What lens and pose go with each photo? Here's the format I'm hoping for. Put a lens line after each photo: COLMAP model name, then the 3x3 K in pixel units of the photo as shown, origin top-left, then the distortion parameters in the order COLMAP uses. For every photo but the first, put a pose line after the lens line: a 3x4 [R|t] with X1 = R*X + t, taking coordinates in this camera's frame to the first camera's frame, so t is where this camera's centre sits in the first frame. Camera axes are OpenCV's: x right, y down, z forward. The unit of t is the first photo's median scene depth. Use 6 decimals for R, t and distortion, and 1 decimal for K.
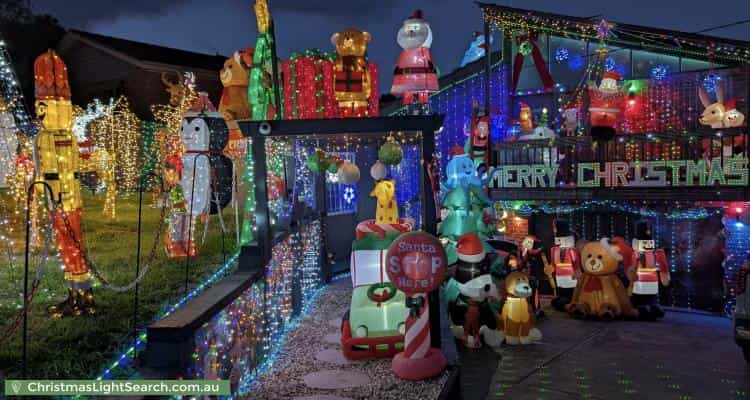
lens RADIAL K [[562.7, 0, 375.0], [0, 562.7, 200.0], [0, 0, 1]] dist [0.011259, -0.000089]
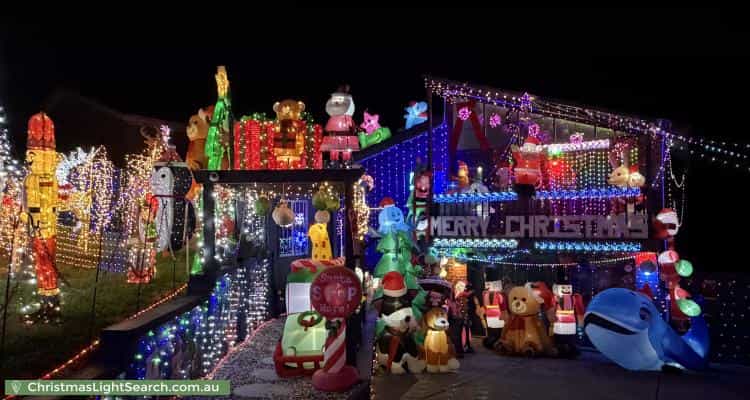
lens RADIAL K [[630.9, 0, 412.9], [0, 630.9, 199.0], [0, 0, 1]] dist [-0.017411, 0.011336]
pose [[0.999327, 0.026238, 0.025649, 0.167231], [-0.023517, 0.994588, -0.101201, 0.039914], [-0.028166, 0.100529, 0.994535, -0.299286]]
